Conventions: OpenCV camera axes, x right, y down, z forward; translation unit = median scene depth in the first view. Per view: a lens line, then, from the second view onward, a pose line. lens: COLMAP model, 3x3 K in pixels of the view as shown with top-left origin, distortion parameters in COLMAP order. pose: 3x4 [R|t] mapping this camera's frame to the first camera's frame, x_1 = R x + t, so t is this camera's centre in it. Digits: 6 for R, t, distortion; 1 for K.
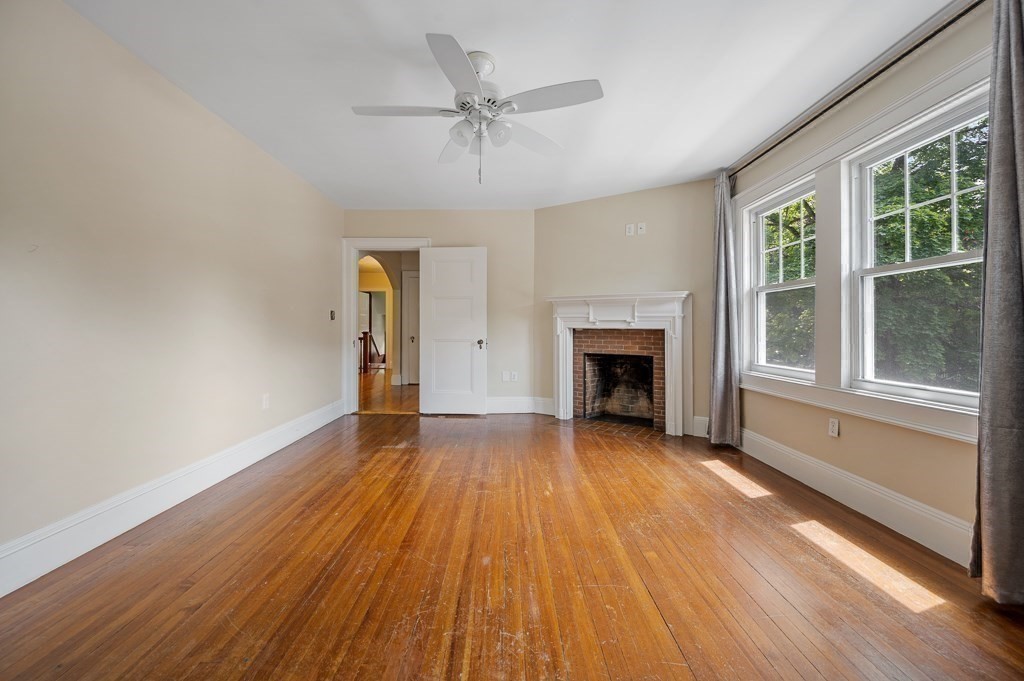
lens RADIAL K [[404.0, 0, 517.3], [0, 404.0, 331.2], [0, 0, 1]] dist [0.000370, 0.000087]
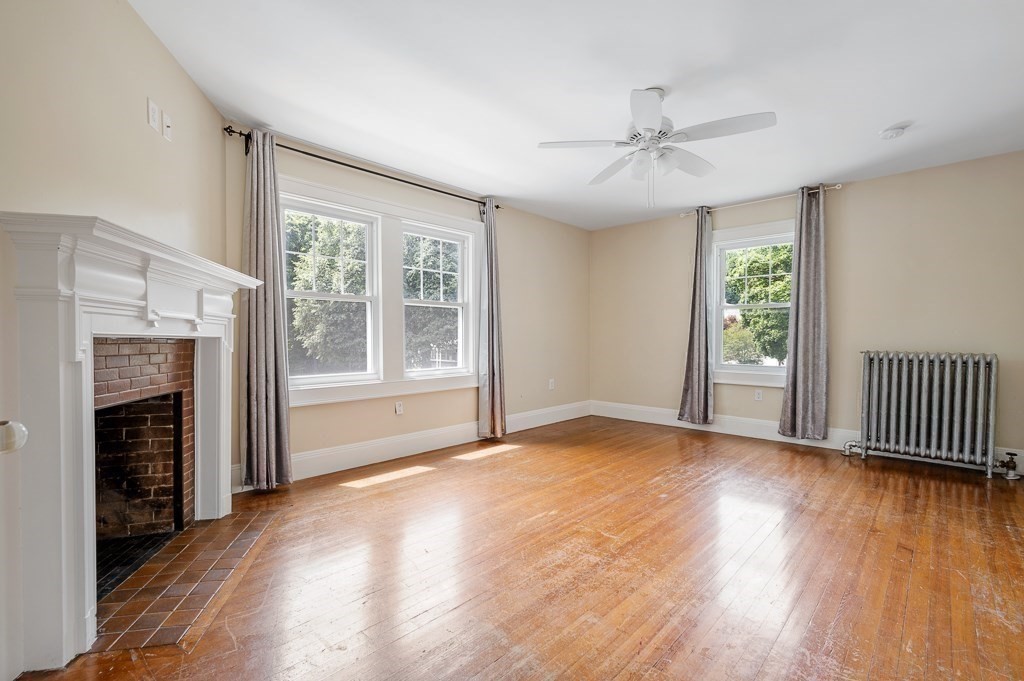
lens RADIAL K [[469.0, 0, 517.5], [0, 469.0, 343.8], [0, 0, 1]] dist [0.010156, -0.000614]
pose [[-0.721723, -0.017272, 0.691966, -0.588170], [0.001507, 0.999647, 0.026524, -0.019605], [-0.692180, 0.020185, -0.721442, 1.758024]]
